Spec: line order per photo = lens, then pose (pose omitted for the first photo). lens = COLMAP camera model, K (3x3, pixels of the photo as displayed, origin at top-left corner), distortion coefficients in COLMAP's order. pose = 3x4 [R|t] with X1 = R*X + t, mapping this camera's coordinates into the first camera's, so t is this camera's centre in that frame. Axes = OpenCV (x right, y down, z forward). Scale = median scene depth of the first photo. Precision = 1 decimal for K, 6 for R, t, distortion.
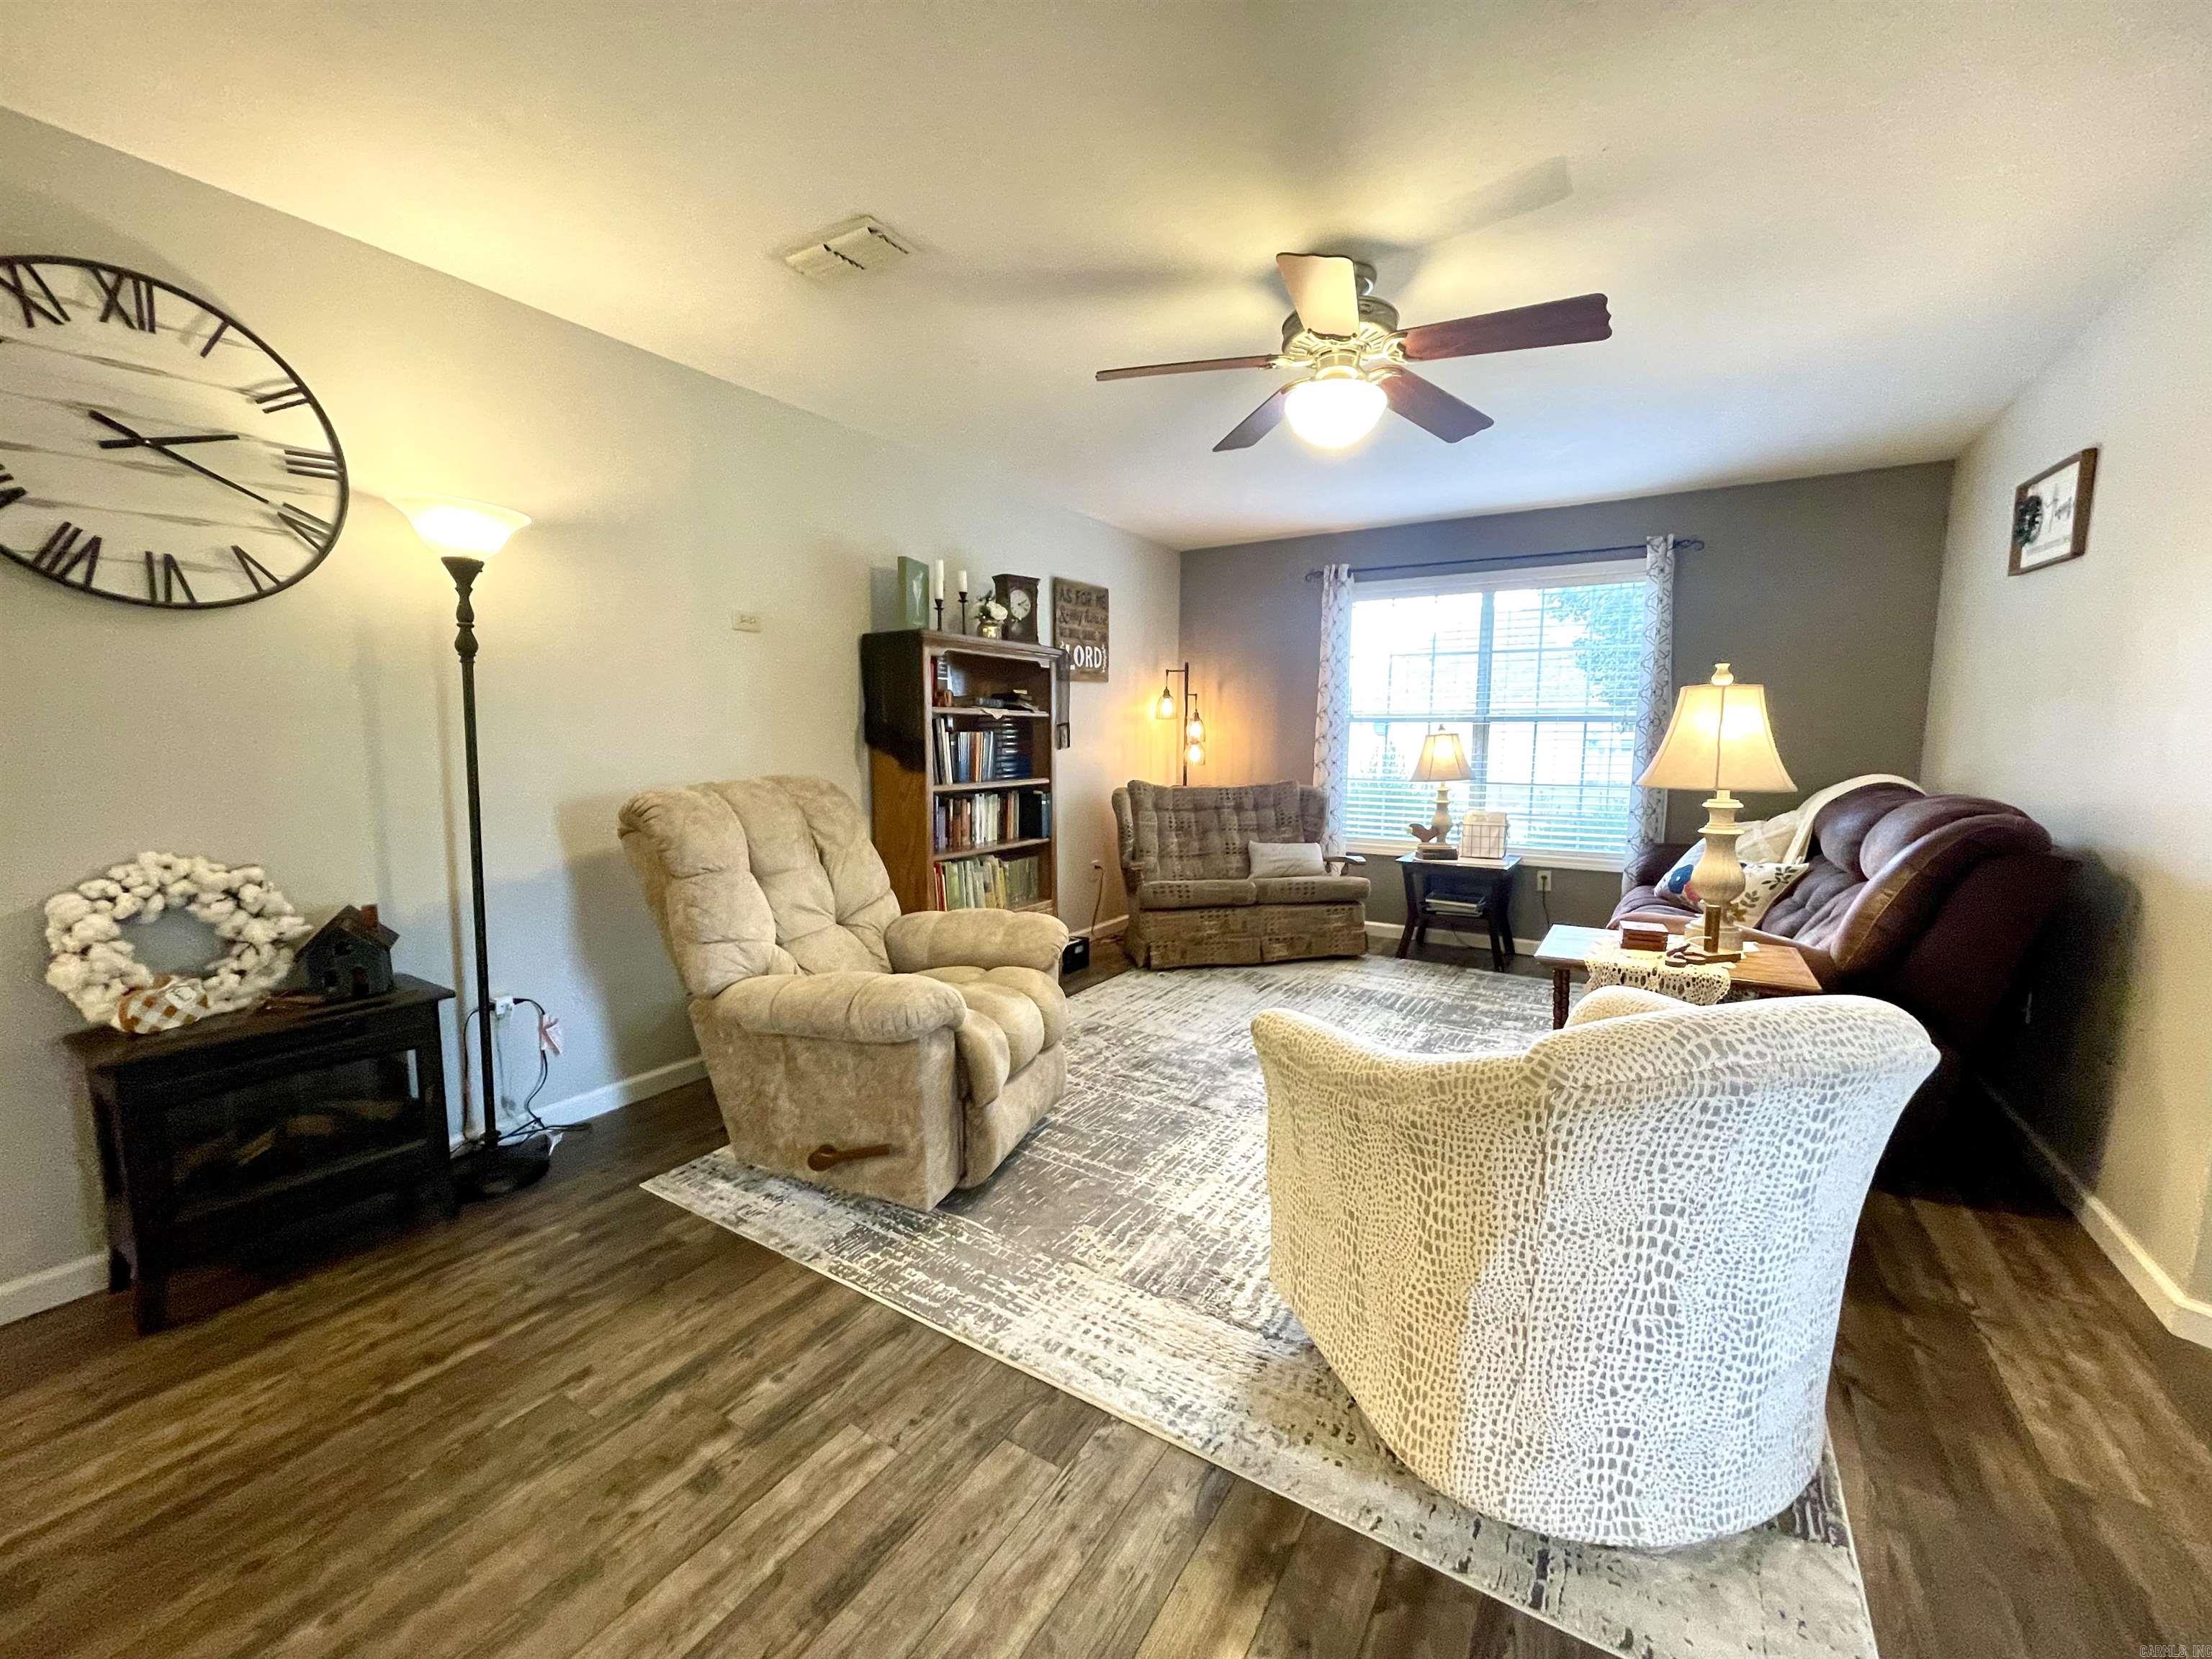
lens RADIAL K [[895.0, 0, 1099.7], [0, 895.0, 830.9], [0, 0, 1]] dist [-0.001608, 0.000660]
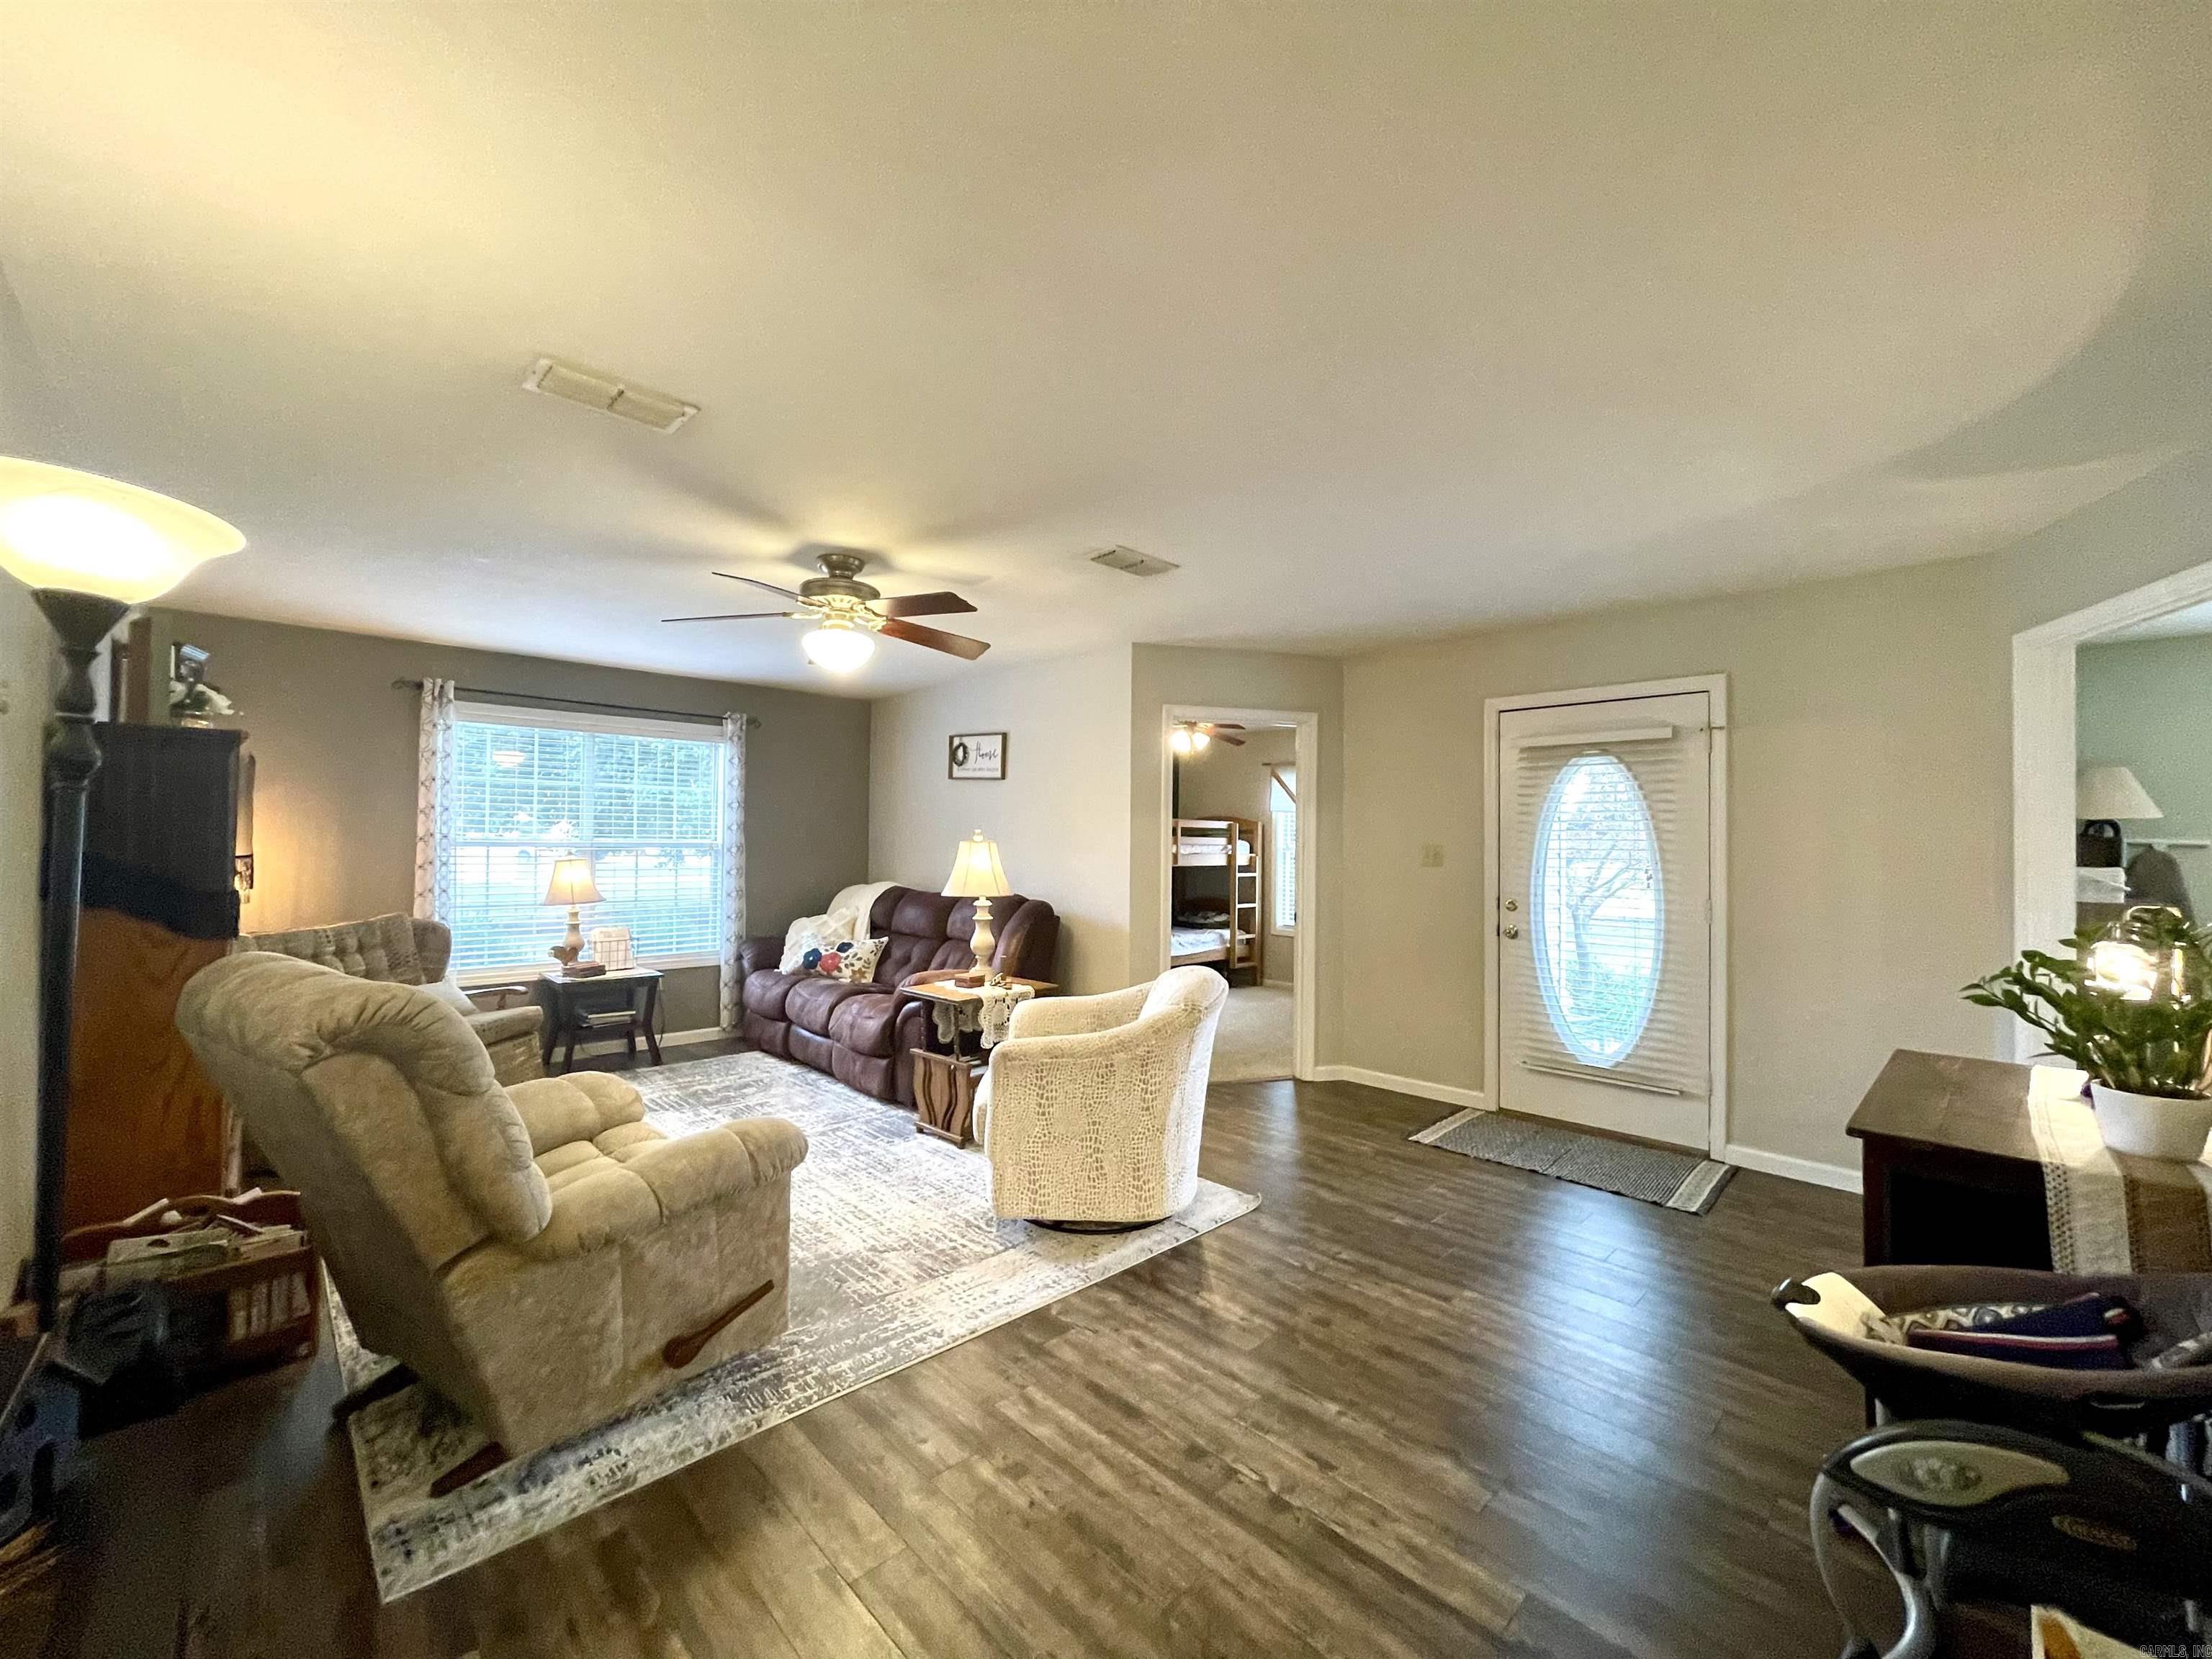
lens RADIAL K [[895.0, 0, 1094.0], [0, 895.0, 830.4], [0, 0, 1]] dist [-0.001608, 0.000660]
pose [[0.245885, 0.013822, 0.969200, -1.064365], [0.097307, 0.994495, -0.038870, -0.086405], [-0.964402, 0.103867, 0.243187, 0.302133]]
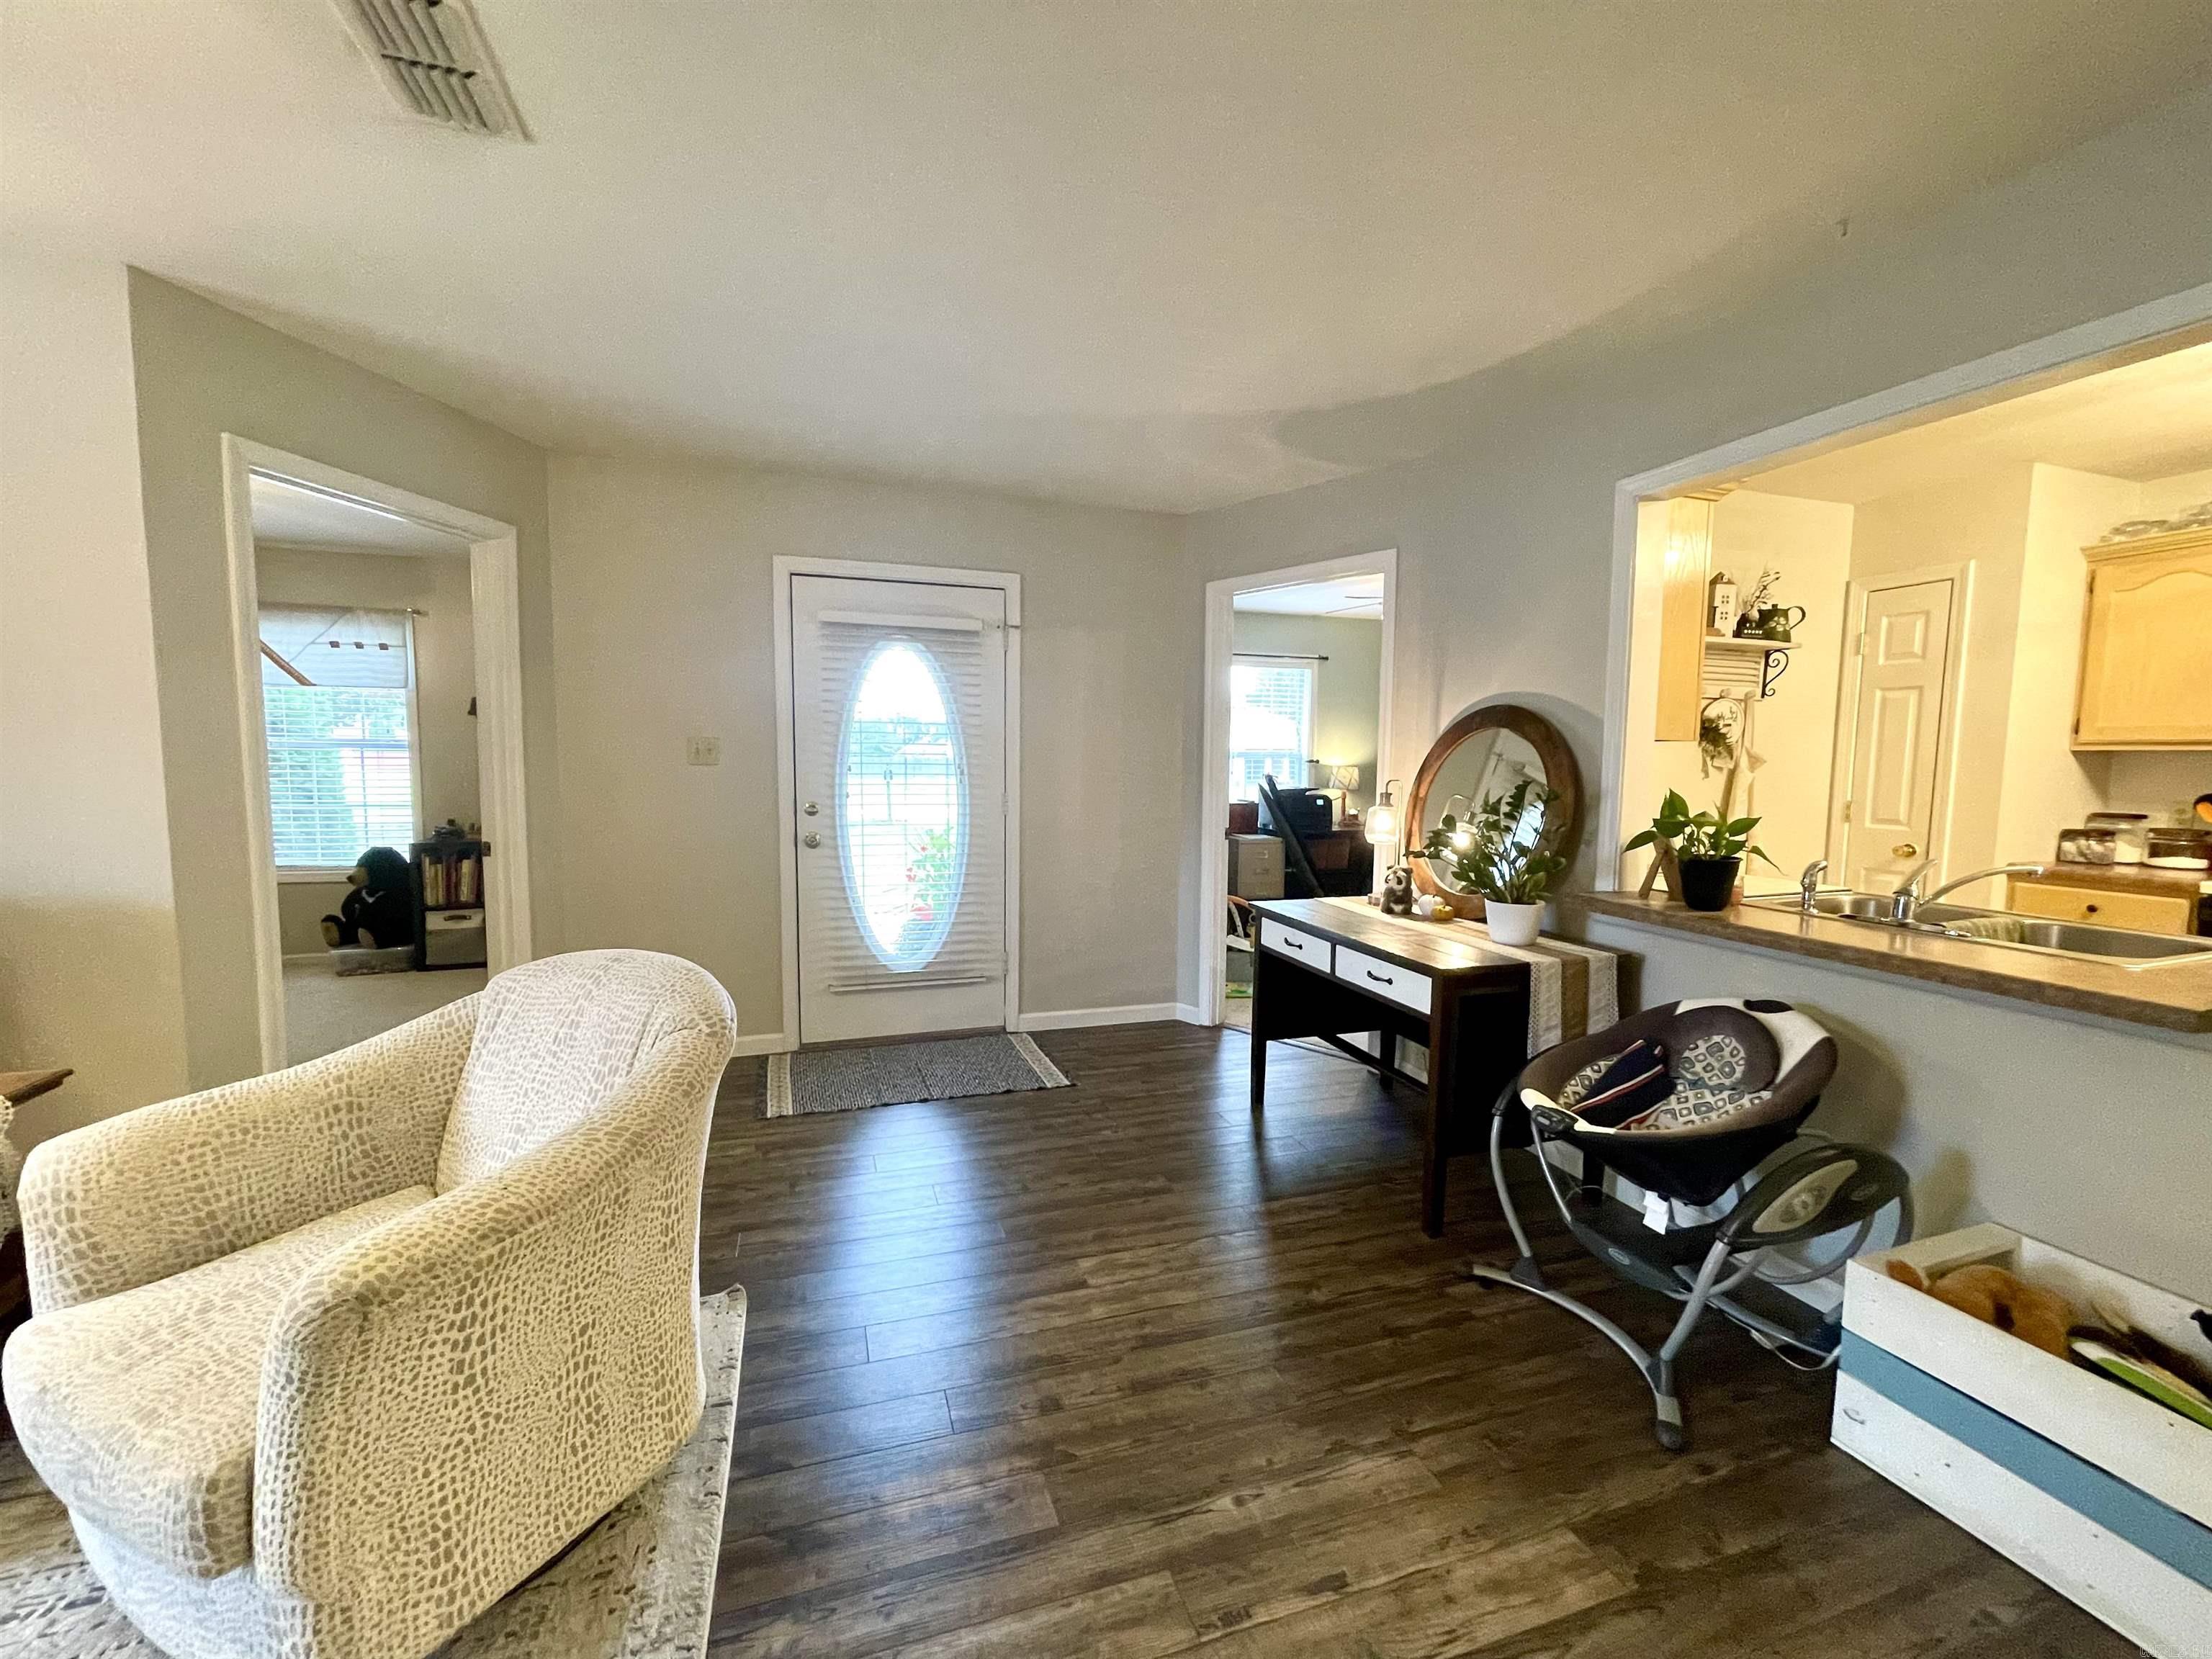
lens RADIAL K [[895.0, 0, 1100.5], [0, 895.0, 837.8], [0, 0, 1]] dist [-0.001608, 0.000660]
pose [[-0.767331, -0.068070, 0.637628, -0.425140], [0.056615, 0.983276, 0.173101, -0.116320], [-0.638747, 0.168925, -0.750644, 0.824883]]
